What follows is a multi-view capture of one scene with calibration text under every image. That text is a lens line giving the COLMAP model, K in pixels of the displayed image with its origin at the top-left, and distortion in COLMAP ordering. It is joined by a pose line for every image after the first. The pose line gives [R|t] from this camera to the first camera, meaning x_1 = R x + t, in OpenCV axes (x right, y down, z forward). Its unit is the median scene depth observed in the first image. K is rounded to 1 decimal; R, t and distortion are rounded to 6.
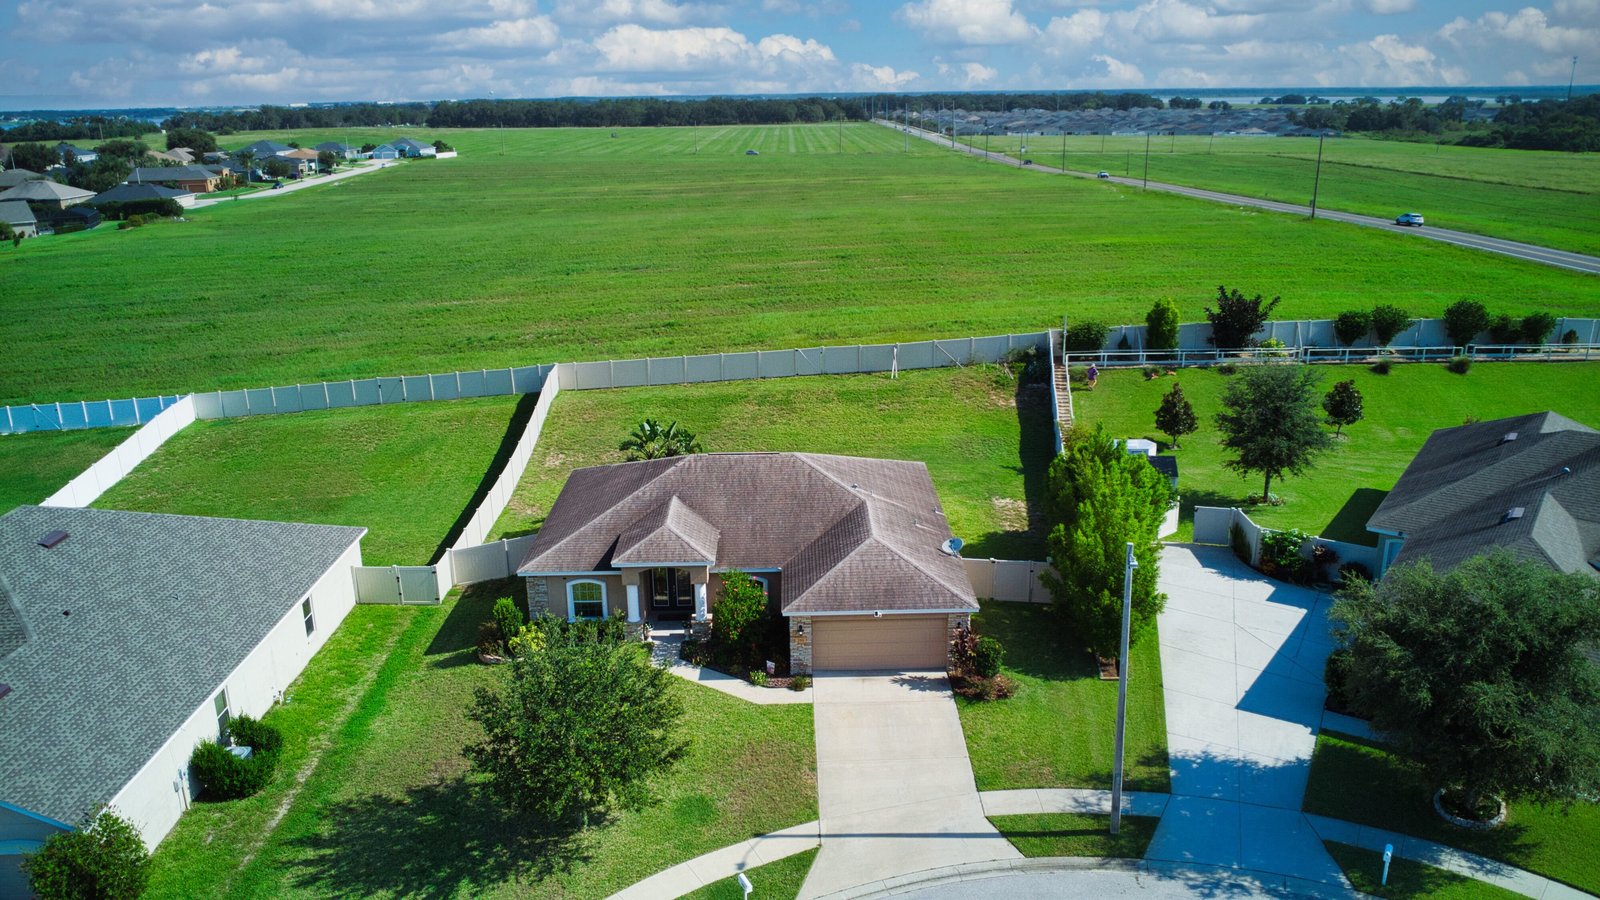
lens RADIAL K [[1159.9, 0, 792.5], [0, 1159.9, 419.7], [0, 0, 1]] dist [-0.032119, -0.001438]
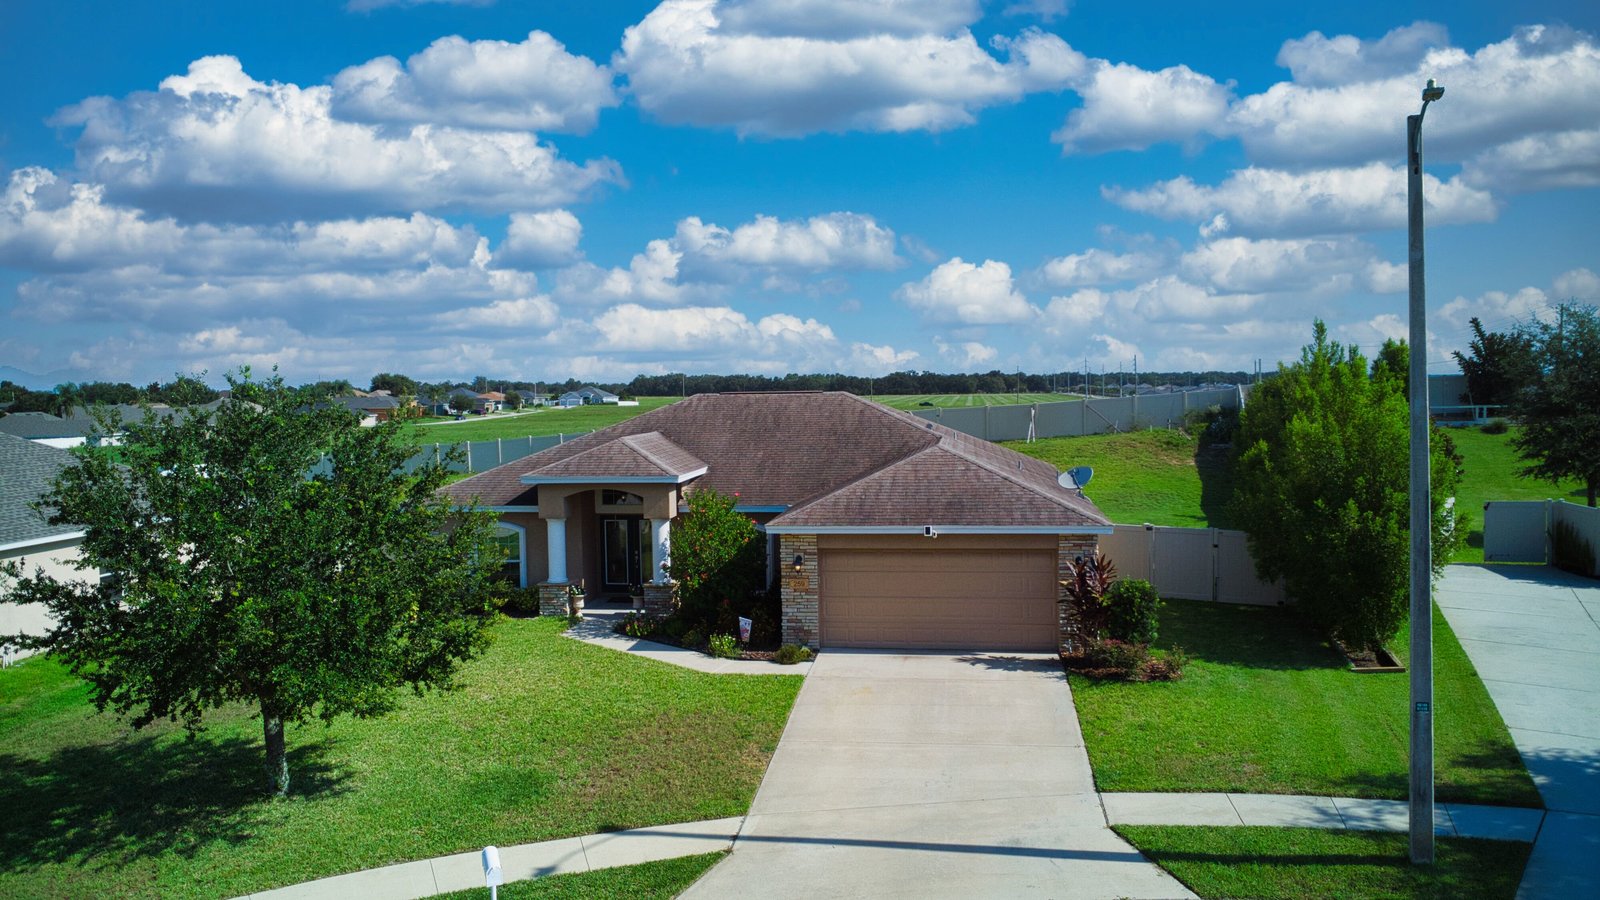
lens RADIAL K [[1159.9, 0, 792.5], [0, 1159.9, 419.7], [0, 0, 1]] dist [-0.032119, -0.001438]
pose [[0.987475, 0.005837, -0.157668, 0.096600], [-0.043163, 0.971187, -0.234376, 0.251727], [0.151757, 0.238246, 0.959275, 0.432733]]
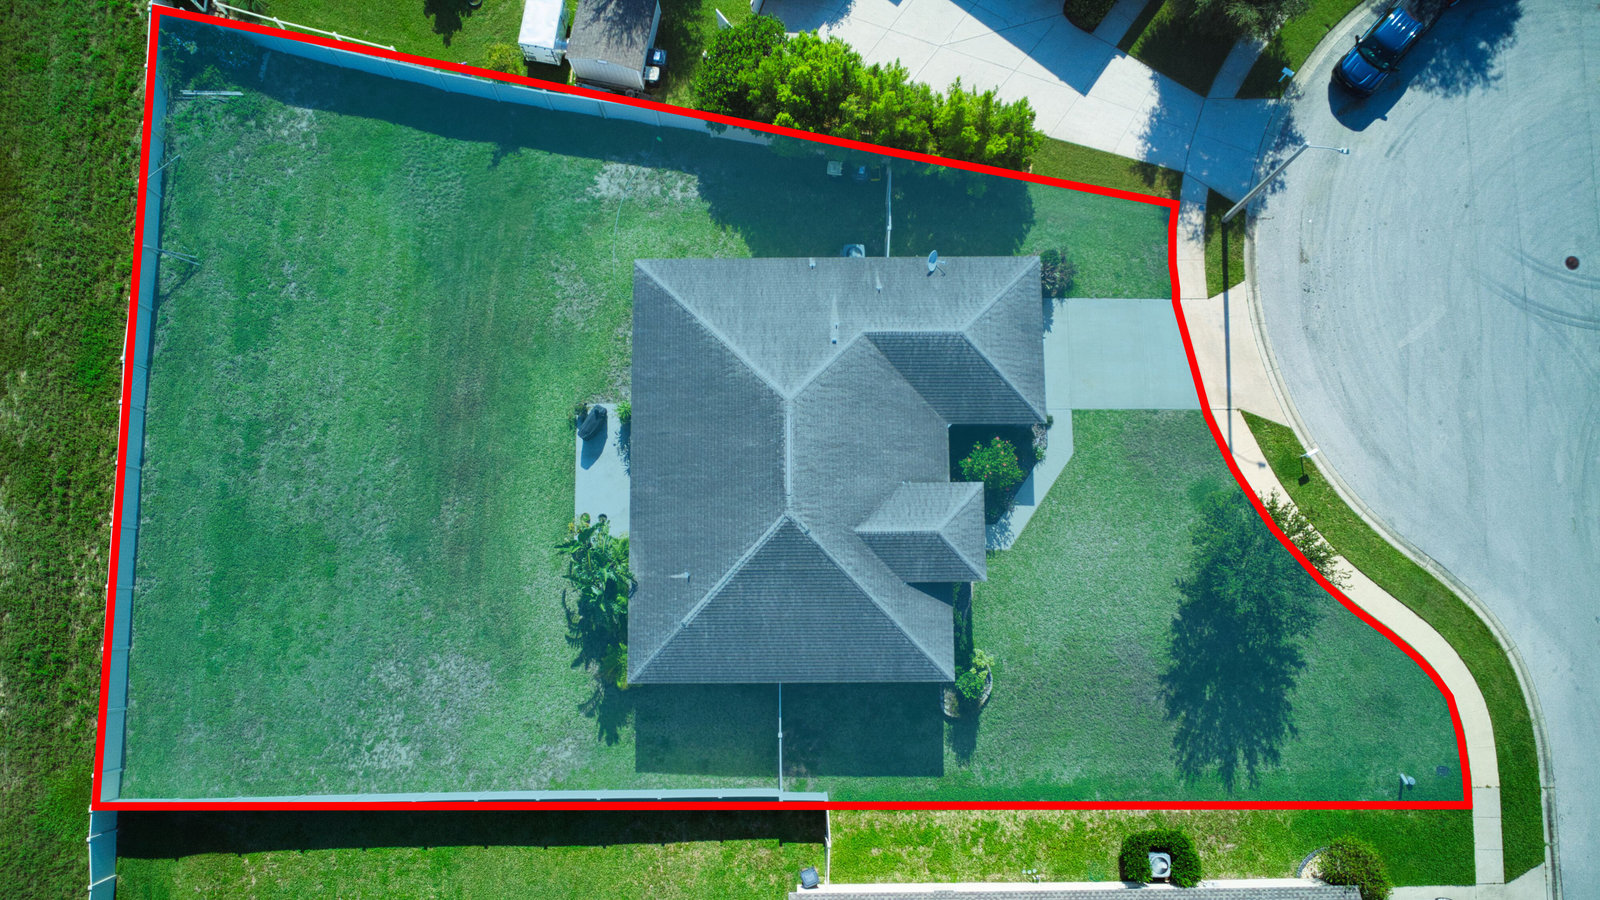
lens RADIAL K [[1159.9, 0, 792.5], [0, 1159.9, 419.7], [0, 0, 1]] dist [-0.032119, -0.001438]
pose [[0.003448, -0.981696, 0.190424, -0.226668], [0.280777, 0.183715, 0.942026, -0.988111], [-0.959767, 0.050219, 0.276271, 0.929619]]
